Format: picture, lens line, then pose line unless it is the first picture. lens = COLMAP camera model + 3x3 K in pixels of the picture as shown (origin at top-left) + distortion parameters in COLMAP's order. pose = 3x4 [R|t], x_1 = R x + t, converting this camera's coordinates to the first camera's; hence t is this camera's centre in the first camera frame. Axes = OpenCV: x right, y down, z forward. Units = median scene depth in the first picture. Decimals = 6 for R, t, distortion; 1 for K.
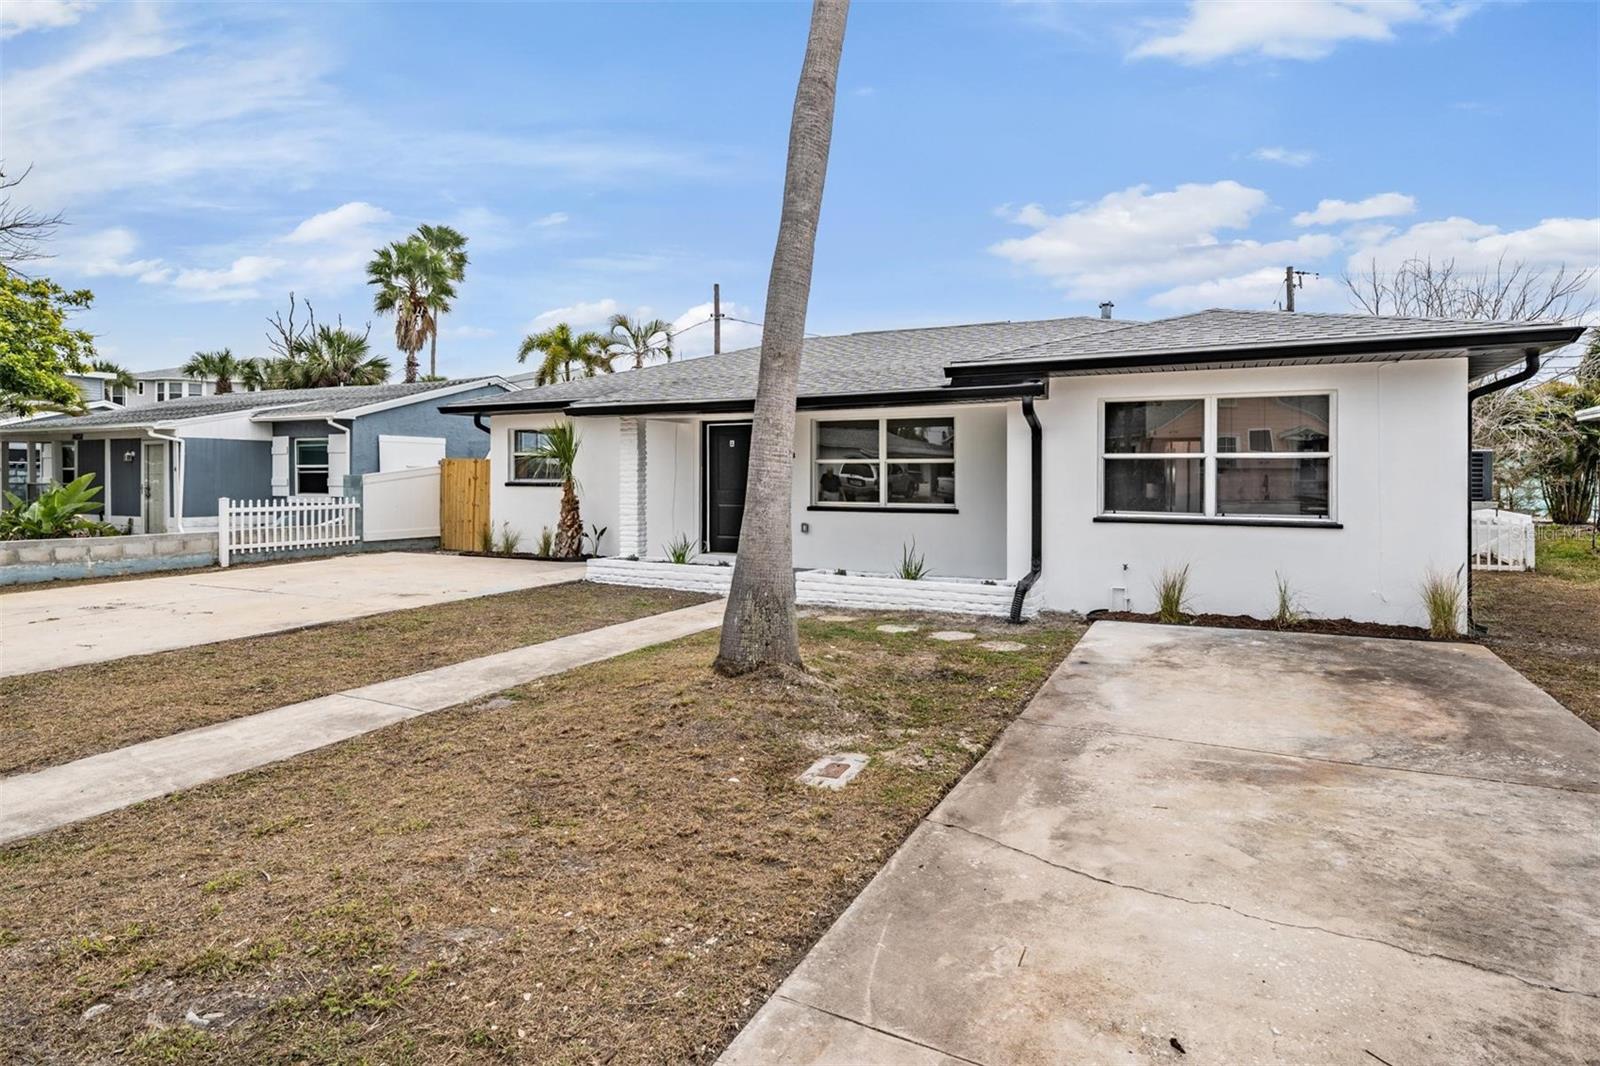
lens RADIAL K [[859.8, 0, 756.7], [0, 859.8, 515.1], [0, 0, 1]] dist [0.007779, -0.002909]
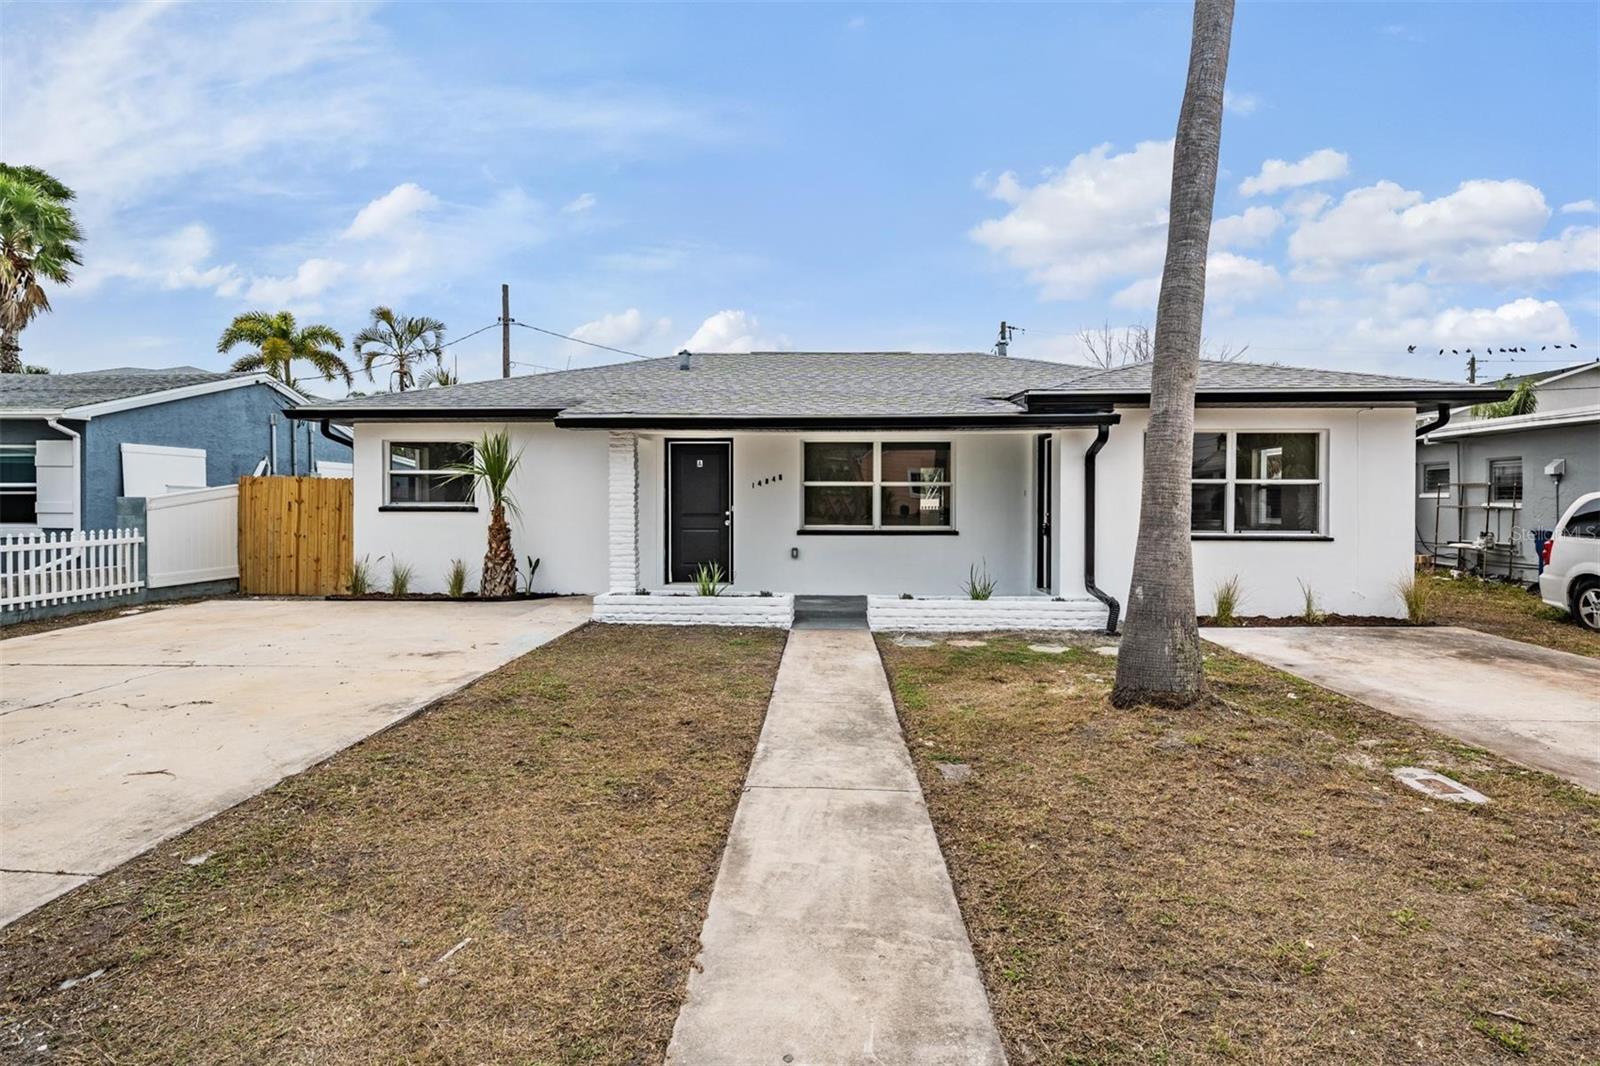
lens RADIAL K [[859.8, 0, 799.5], [0, 859.8, 528.4], [0, 0, 1]] dist [0.007779, -0.002909]
pose [[0.903598, -0.015662, 0.428095, -0.313242], [0.019812, 0.999790, -0.005240, -0.006393], [-0.427923, 0.013216, 0.903719, 0.118013]]
